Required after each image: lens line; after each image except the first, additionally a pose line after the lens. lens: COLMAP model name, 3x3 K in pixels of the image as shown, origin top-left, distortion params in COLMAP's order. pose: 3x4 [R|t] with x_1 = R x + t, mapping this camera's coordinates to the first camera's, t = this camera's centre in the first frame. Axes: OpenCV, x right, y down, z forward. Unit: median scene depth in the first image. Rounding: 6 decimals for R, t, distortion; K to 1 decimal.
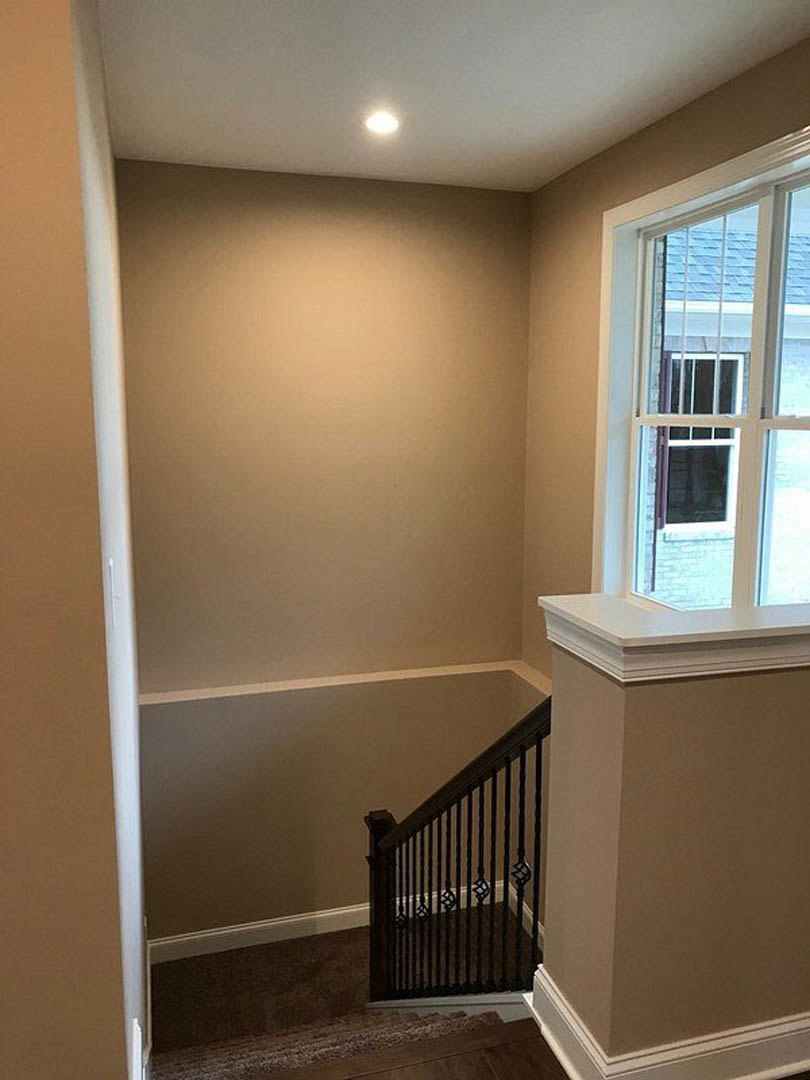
lens RADIAL K [[887.8, 0, 405.5], [0, 887.8, 539.2], [0, 0, 1]] dist [0.041013, -0.047431]
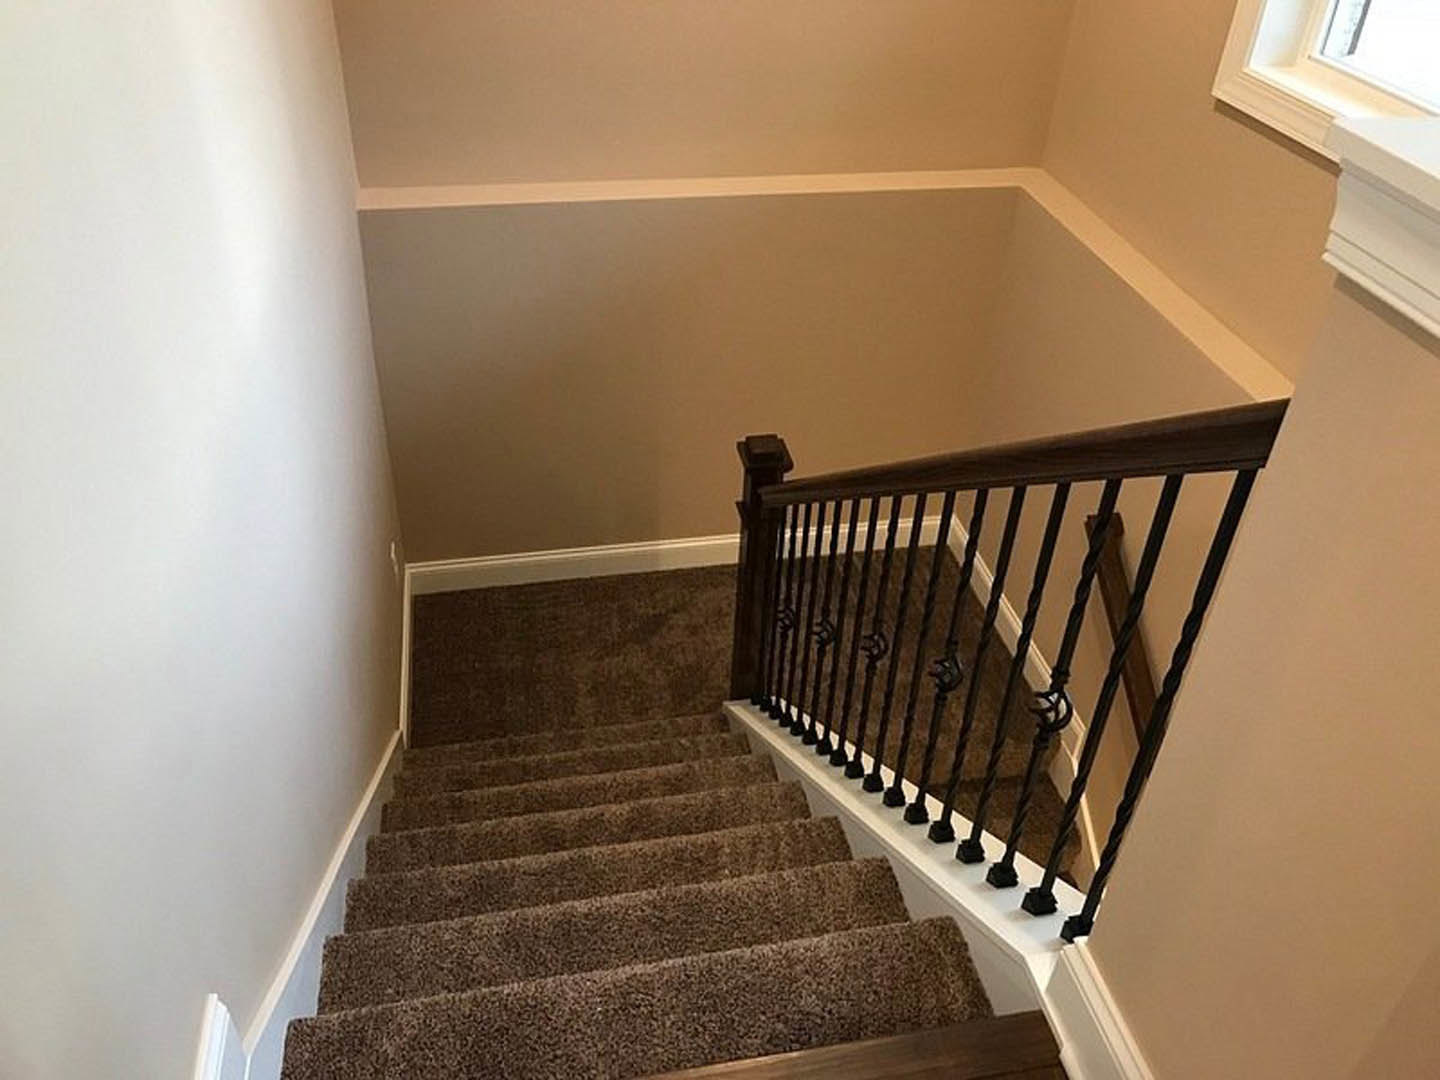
lens RADIAL K [[1183.8, 0, 715.4], [0, 1183.8, 530.4], [0, 0, 1]] dist [0.041013, -0.047431]
pose [[0.994562, 0.087030, -0.057211, -0.009987], [-0.051066, 0.886236, 0.460410, 0.005611], [0.090772, -0.454985, 0.885861, 0.250096]]
